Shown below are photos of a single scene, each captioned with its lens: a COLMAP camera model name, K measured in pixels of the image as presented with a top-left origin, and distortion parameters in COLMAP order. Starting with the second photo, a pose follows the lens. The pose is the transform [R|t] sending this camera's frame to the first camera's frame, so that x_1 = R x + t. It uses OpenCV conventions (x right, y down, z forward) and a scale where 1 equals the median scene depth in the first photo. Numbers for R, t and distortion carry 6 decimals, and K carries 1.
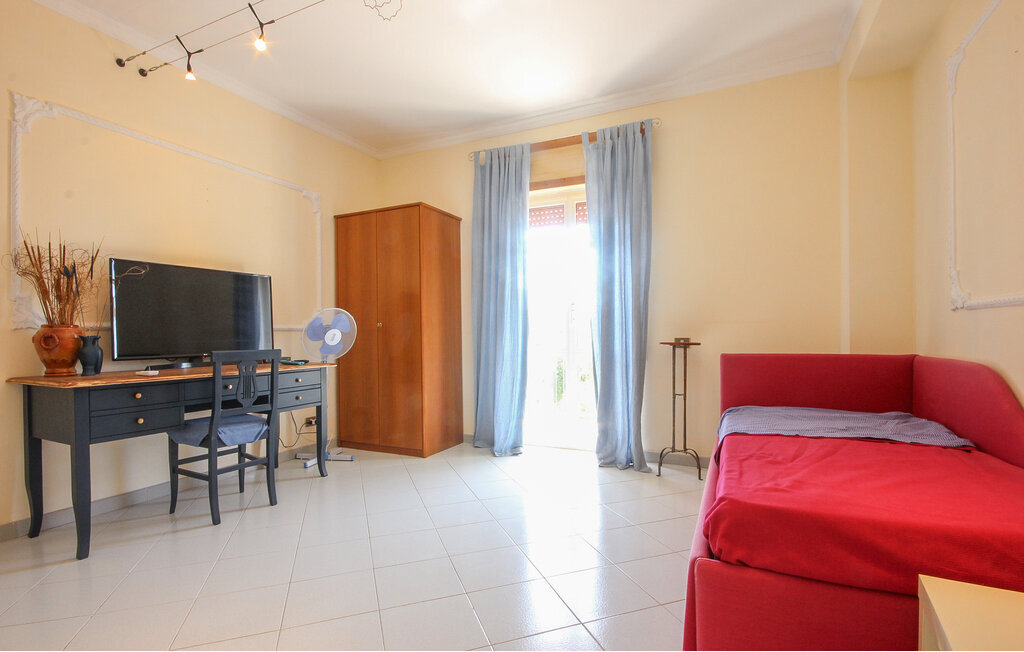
lens RADIAL K [[495.3, 0, 512.0], [0, 495.3, 332.6], [0, 0, 1]] dist [0.019730, -0.007131]
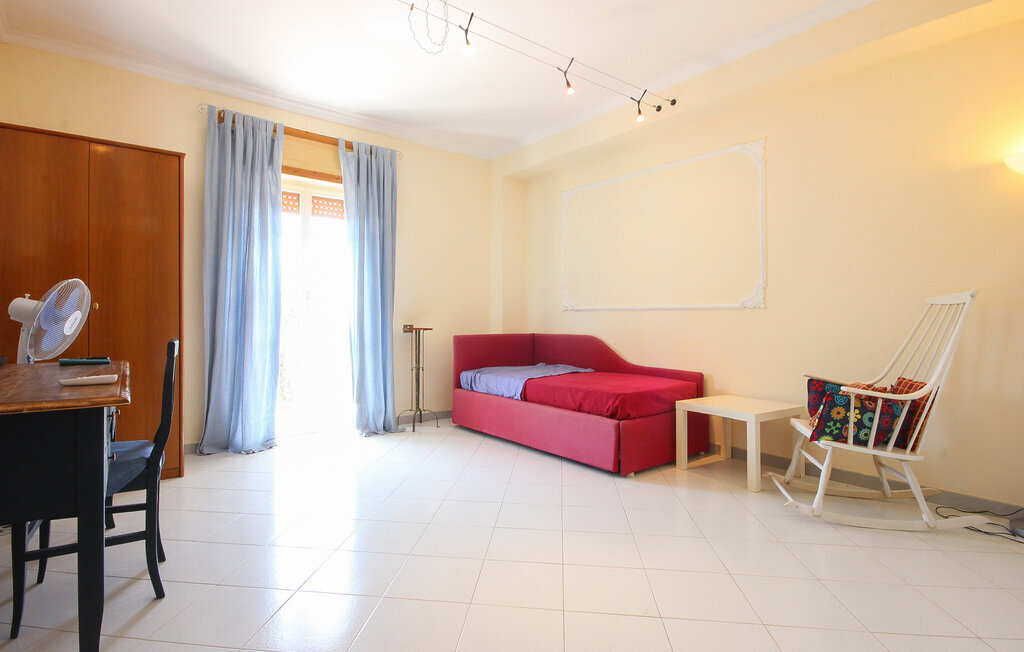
lens RADIAL K [[495.3, 0, 516.0], [0, 495.3, 317.2], [0, 0, 1]] dist [0.019730, -0.007131]
pose [[0.418404, 0.013149, 0.908166, -0.690737], [-0.004806, 0.999913, -0.012264, 0.006176], [-0.908248, 0.000767, 0.418431, 0.187338]]
